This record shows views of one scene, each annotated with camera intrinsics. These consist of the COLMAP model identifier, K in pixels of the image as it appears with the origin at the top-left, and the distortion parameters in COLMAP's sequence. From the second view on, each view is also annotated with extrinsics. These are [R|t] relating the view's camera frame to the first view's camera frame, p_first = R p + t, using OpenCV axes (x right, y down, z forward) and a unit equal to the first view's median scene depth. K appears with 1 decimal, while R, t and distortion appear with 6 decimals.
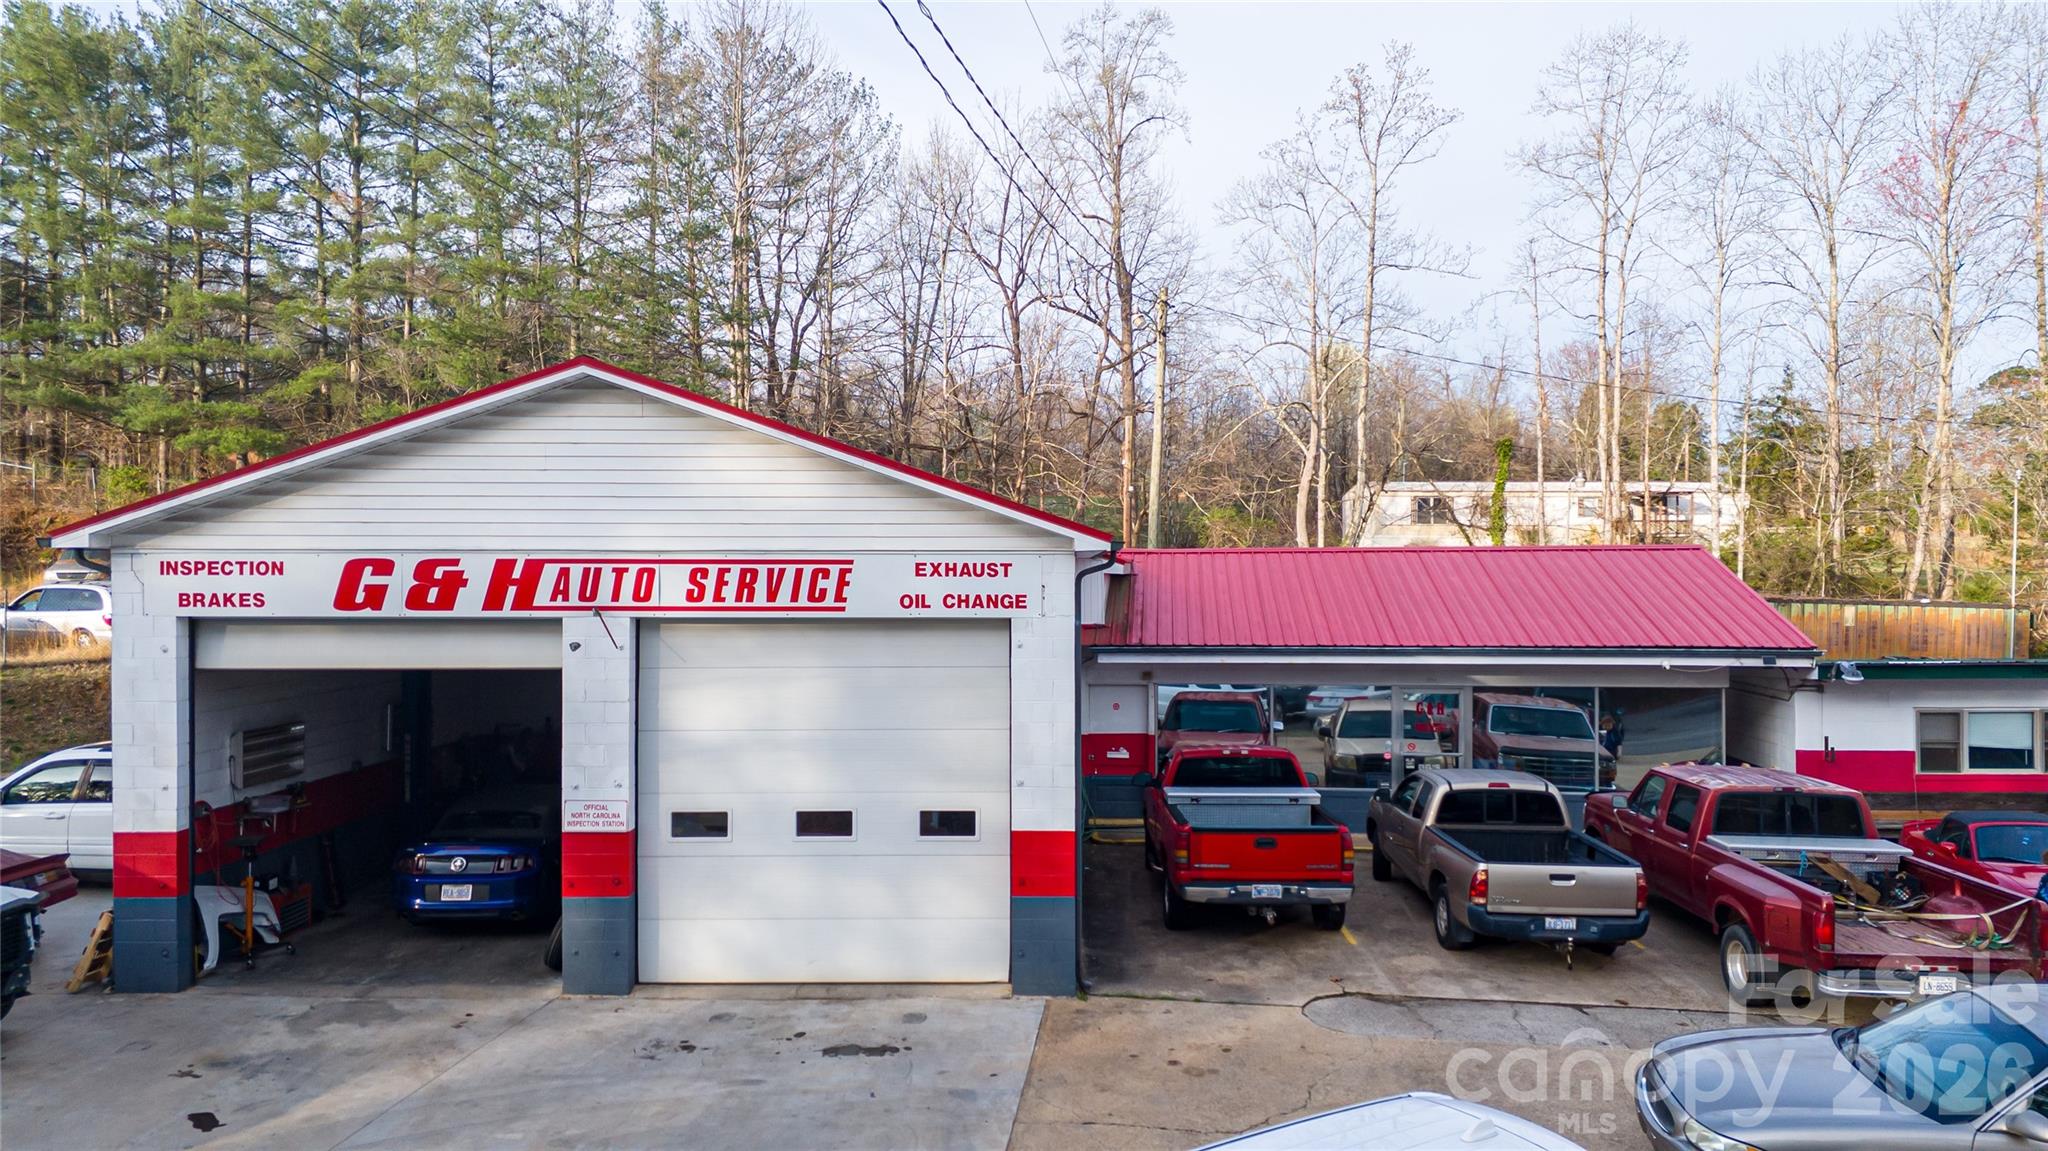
lens RADIAL K [[1428.1, 0, 1016.0], [0, 1428.1, 567.2], [0, 0, 1]] dist [0.053221, -0.035140]
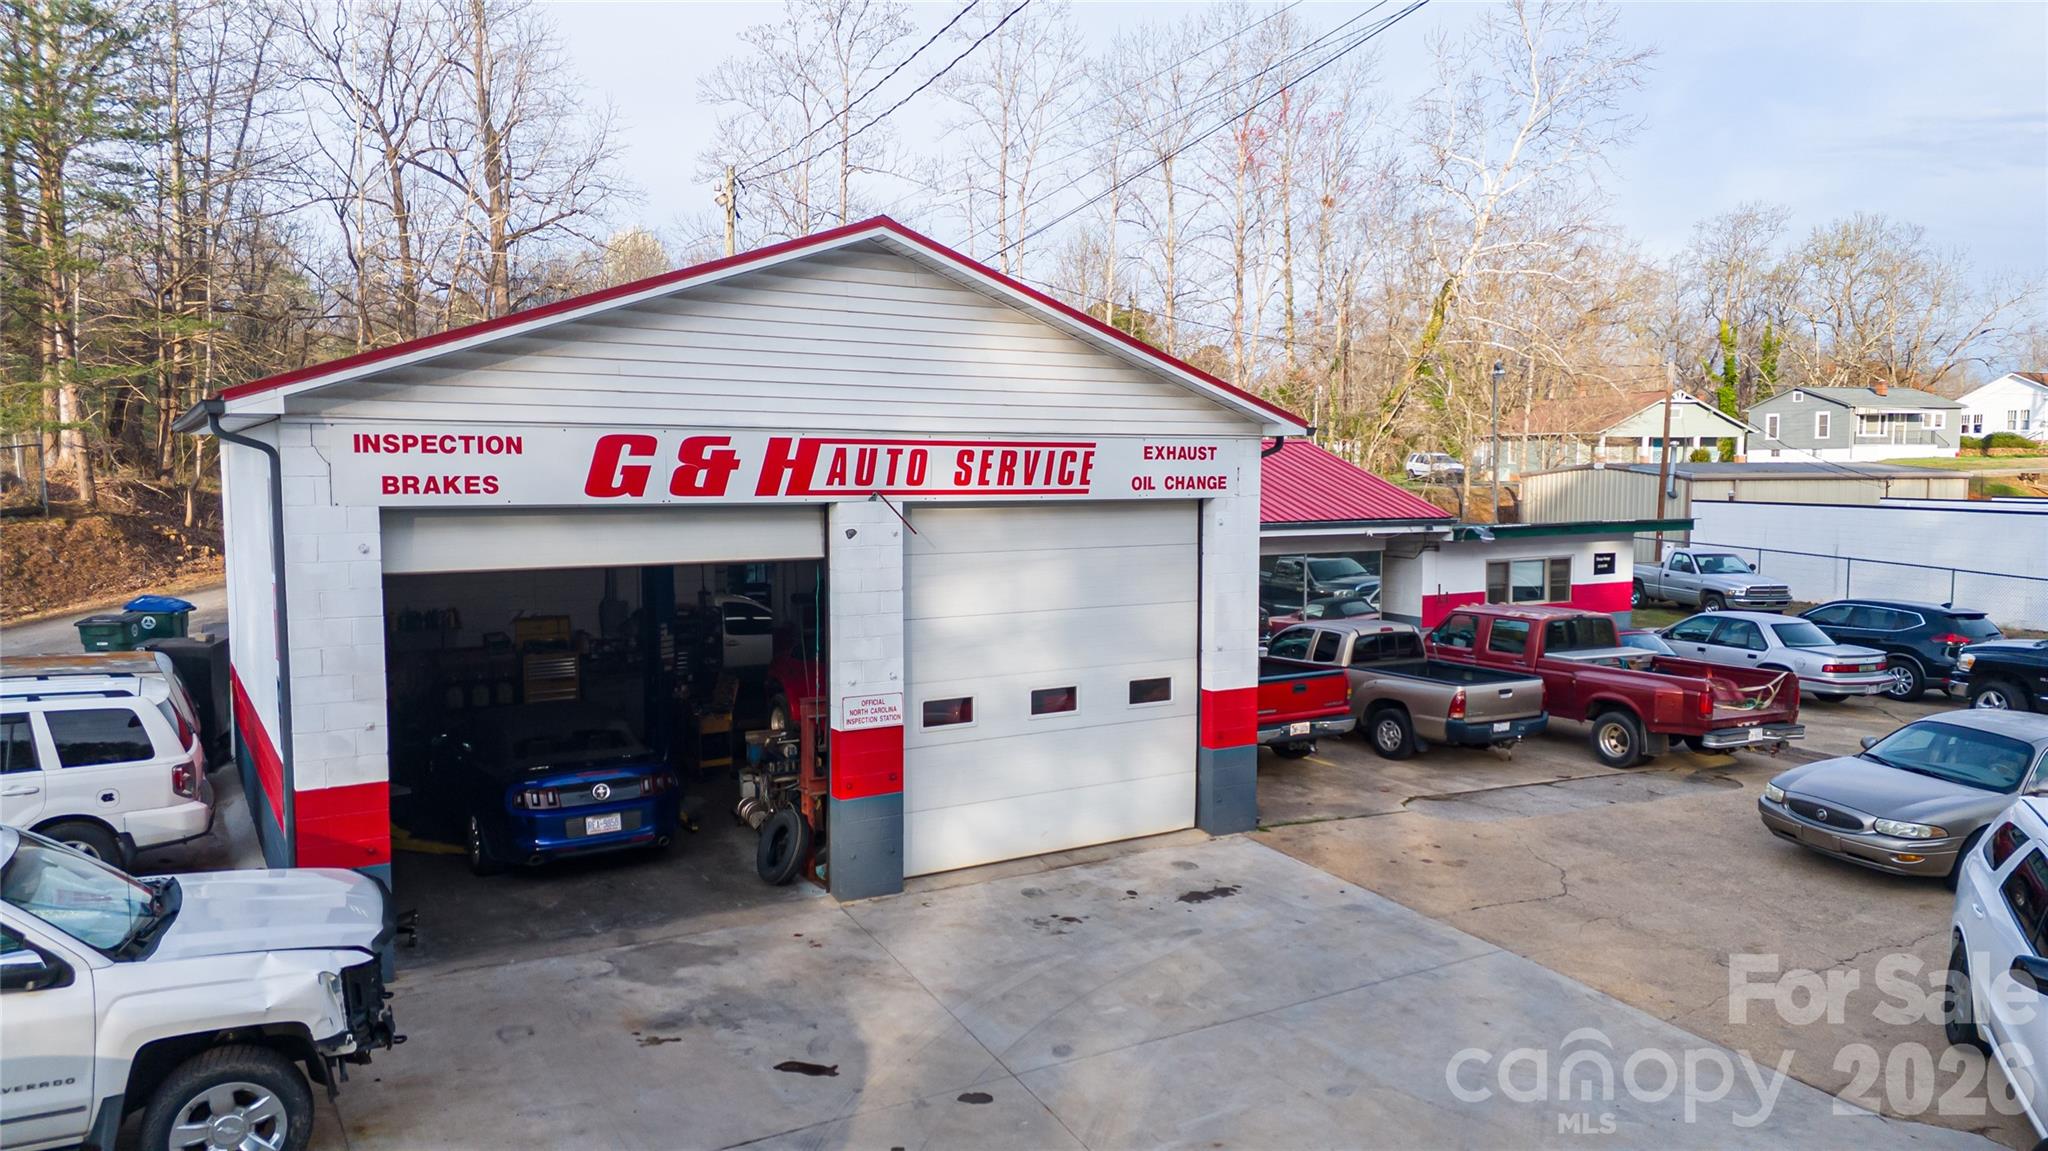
lens RADIAL K [[1428.1, 0, 1020.7], [0, 1428.1, 567.7], [0, 0, 1]] dist [0.053221, -0.035140]
pose [[0.834283, -0.037595, 0.550053, -0.722956], [-0.003440, 0.997298, 0.073380, 0.009016], [-0.551326, -0.063112, 0.831899, 0.169614]]
